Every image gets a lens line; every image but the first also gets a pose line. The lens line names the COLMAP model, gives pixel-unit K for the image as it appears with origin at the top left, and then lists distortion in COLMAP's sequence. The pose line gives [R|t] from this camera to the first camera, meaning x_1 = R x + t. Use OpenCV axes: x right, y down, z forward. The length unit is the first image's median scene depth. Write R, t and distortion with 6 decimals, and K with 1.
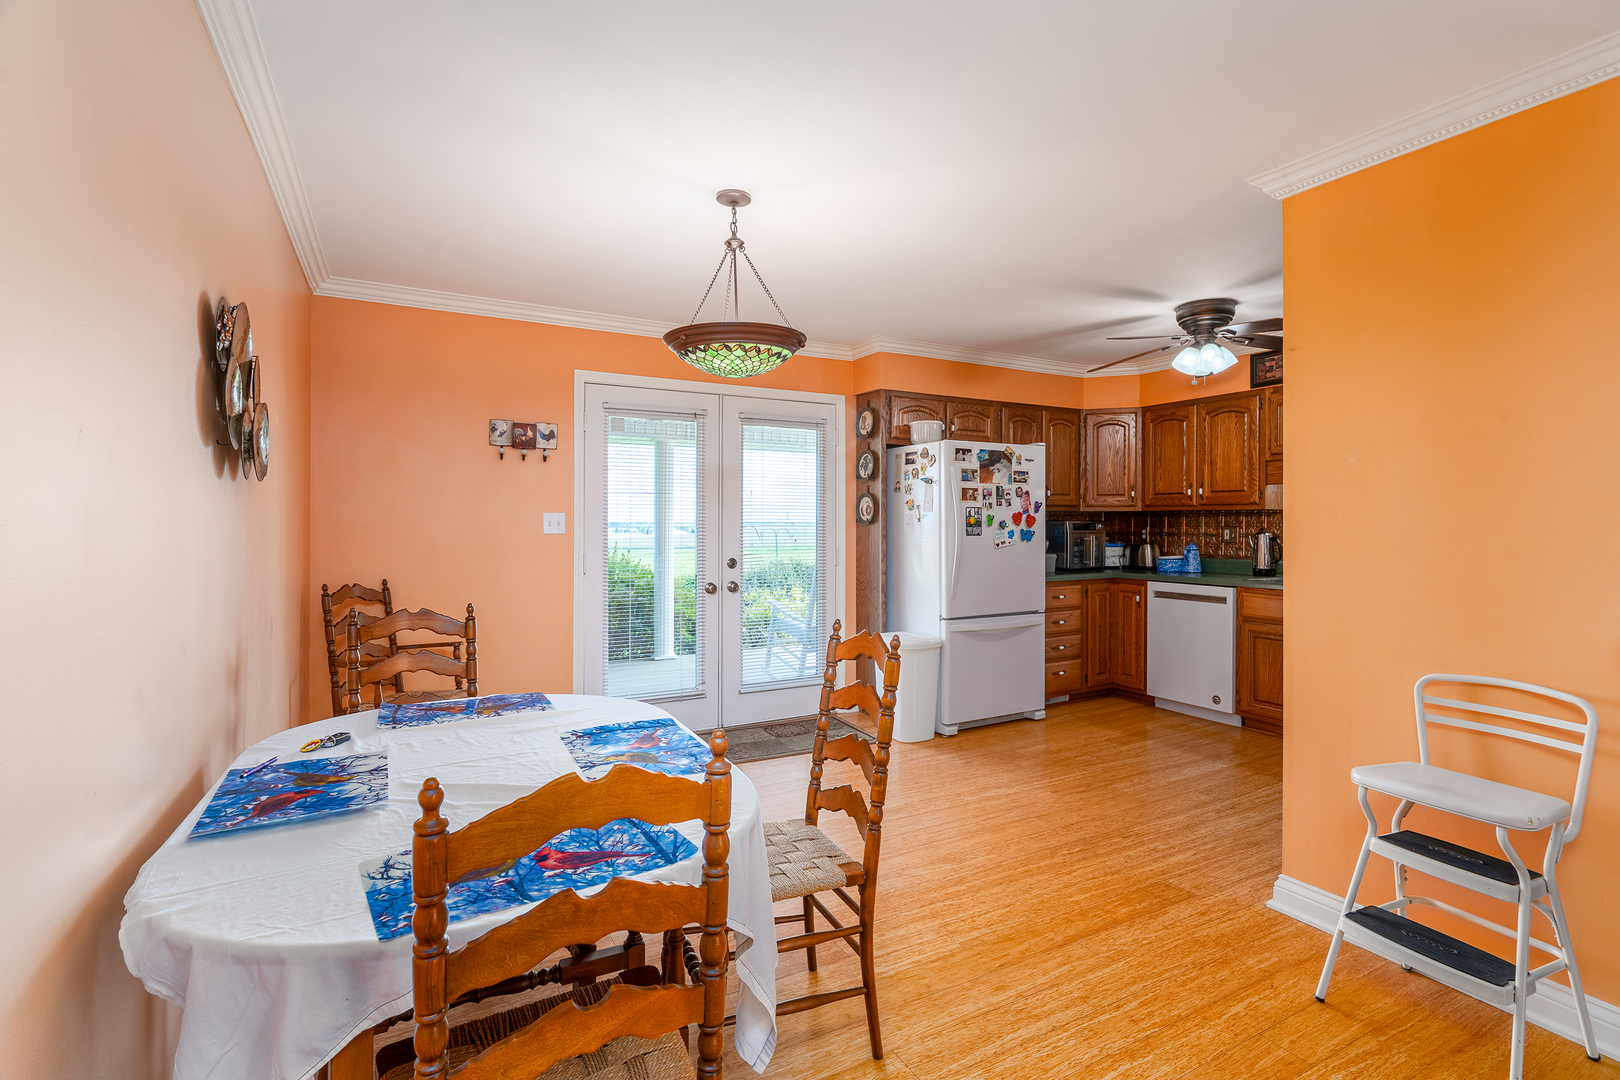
lens RADIAL K [[759.1, 0, 812.5], [0, 759.1, 527.6], [0, 0, 1]] dist [-0.000524, -0.000079]
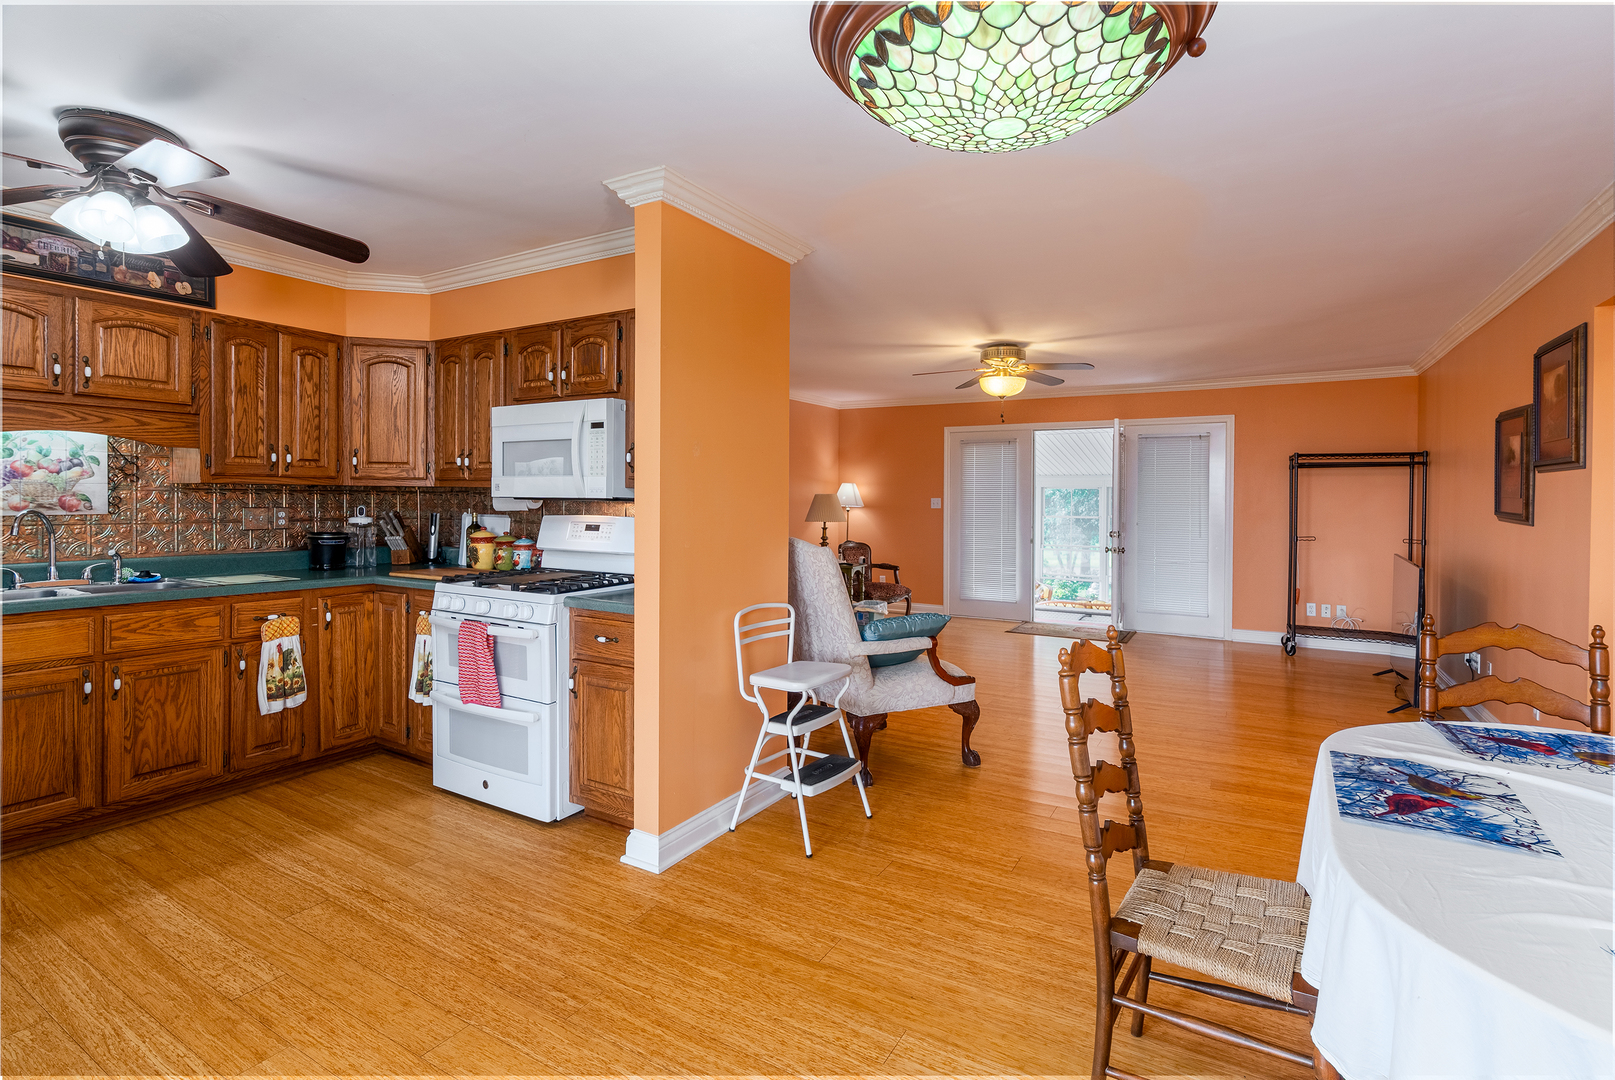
lens RADIAL K [[764.3, 0, 806.5], [0, 764.3, 503.8], [0, 0, 1]] dist [-0.000245, 0.001004]
pose [[-0.505778, -0.009367, 0.862613, -0.218541], [0.000425, 0.999938, 0.011108, -0.011964], [-0.862664, 0.005985, -0.505742, 0.726744]]
